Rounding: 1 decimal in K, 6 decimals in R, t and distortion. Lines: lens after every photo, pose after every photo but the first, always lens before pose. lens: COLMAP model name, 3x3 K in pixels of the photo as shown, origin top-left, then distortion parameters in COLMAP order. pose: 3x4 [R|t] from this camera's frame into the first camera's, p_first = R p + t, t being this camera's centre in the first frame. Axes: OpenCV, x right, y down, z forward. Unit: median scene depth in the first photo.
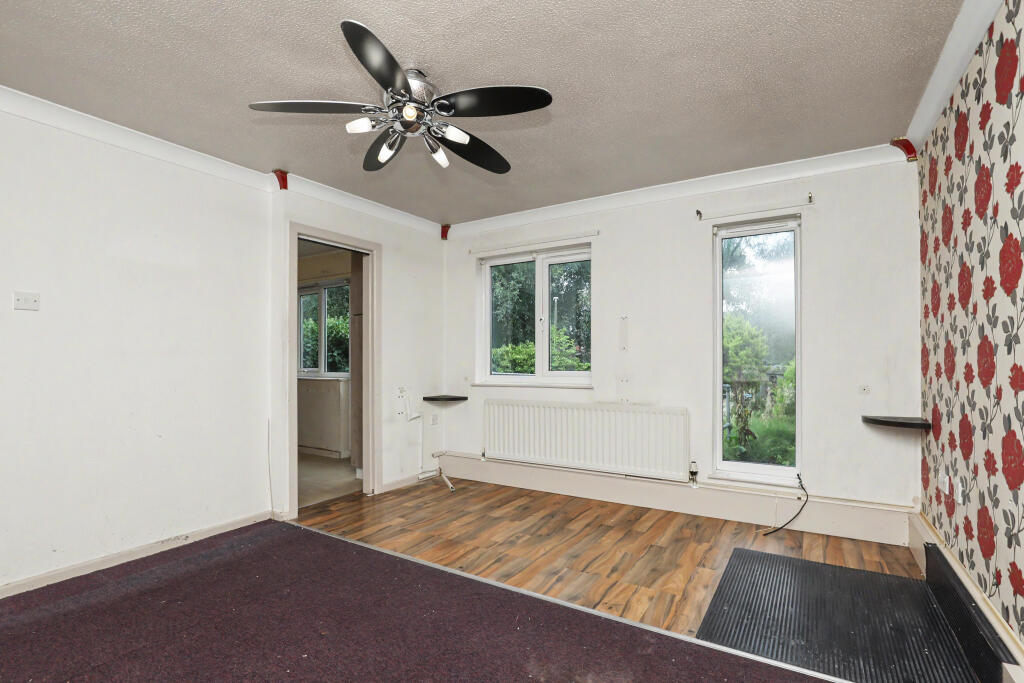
lens RADIAL K [[478.2, 0, 512.8], [0, 478.2, 364.2], [0, 0, 1]] dist [-0.001222, 0.000240]
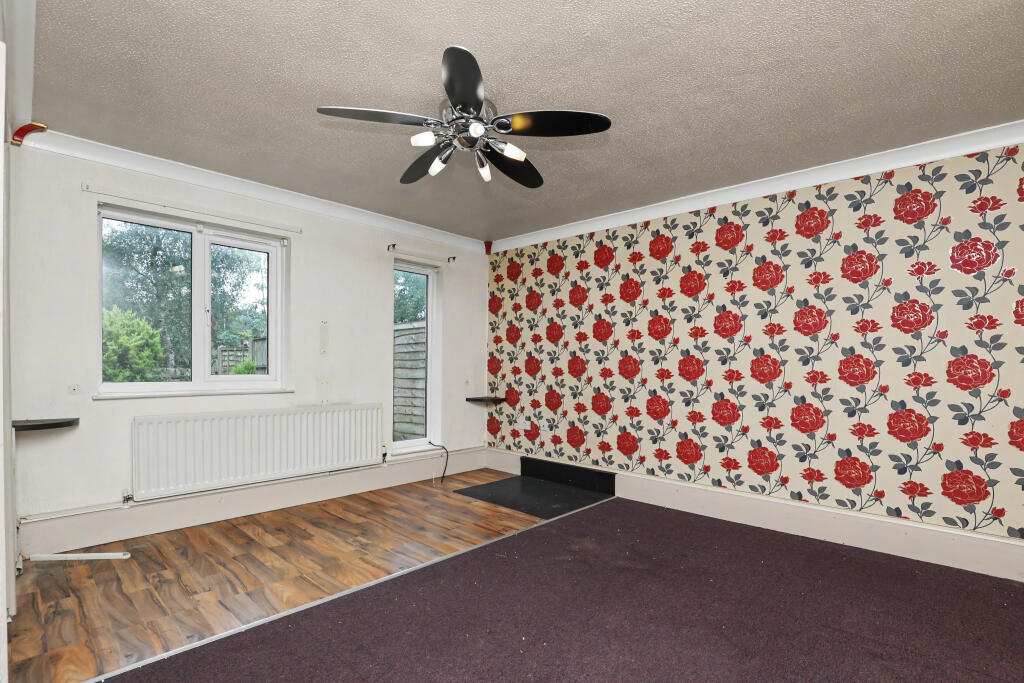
lens RADIAL K [[481.2, 0, 512.3], [0, 481.2, 367.4], [0, 0, 1]] dist [-0.000783, 0.000098]
pose [[0.202934, 0.006343, 0.979172, -1.033862], [-0.006653, 0.999965, -0.005099, 0.005360], [-0.979170, -0.005480, 0.202969, 0.553367]]
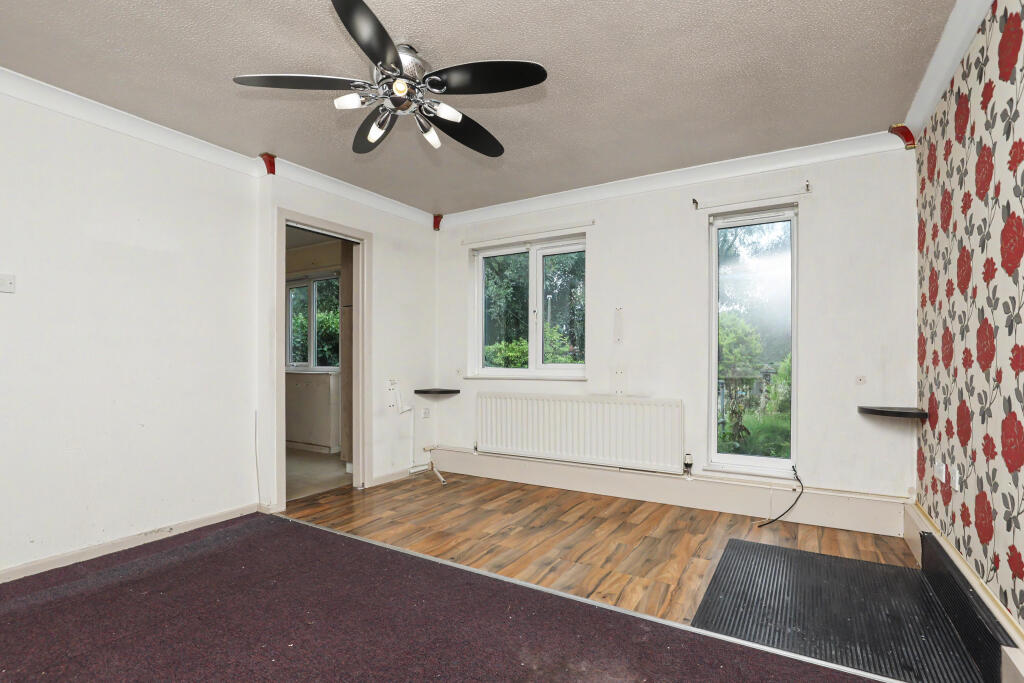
lens RADIAL K [[481.2, 0, 512.3], [0, 481.2, 367.4], [0, 0, 1]] dist [-0.000783, 0.000098]
pose [[0.999907, 0.003191, 0.013235, 0.000270], [-0.003281, 0.999971, 0.006807, 0.025706], [-0.013213, -0.006850, 0.999889, 0.013792]]
